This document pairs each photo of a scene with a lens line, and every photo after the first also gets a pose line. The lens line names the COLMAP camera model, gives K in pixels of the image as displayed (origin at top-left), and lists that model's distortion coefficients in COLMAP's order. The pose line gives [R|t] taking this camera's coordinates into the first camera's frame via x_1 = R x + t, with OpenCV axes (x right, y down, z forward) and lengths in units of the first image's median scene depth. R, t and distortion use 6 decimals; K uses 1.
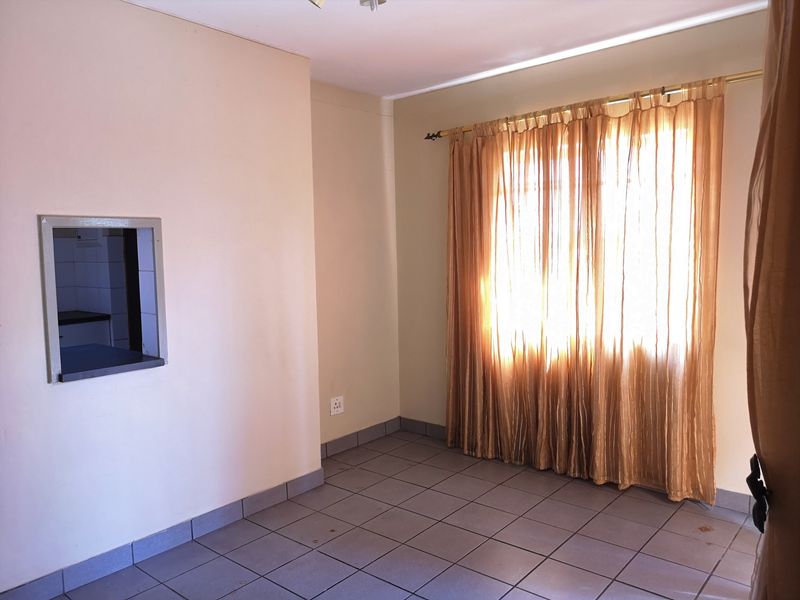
lens RADIAL K [[632.1, 0, 400.0], [0, 632.1, 300.0], [0, 0, 1]] dist [0.003690, -0.004171]
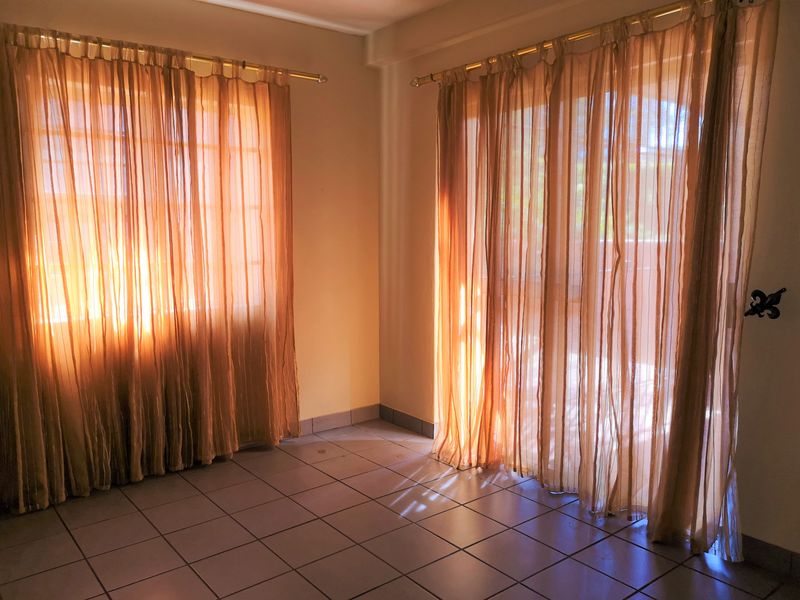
lens RADIAL K [[632.1, 0, 400.0], [0, 632.1, 300.0], [0, 0, 1]] dist [0.003690, -0.004171]
pose [[0.159411, -0.086066, 0.983453, -0.558272], [0.085571, 0.993648, 0.073088, 0.002190], [-0.983497, 0.072504, 0.165763, 0.550114]]
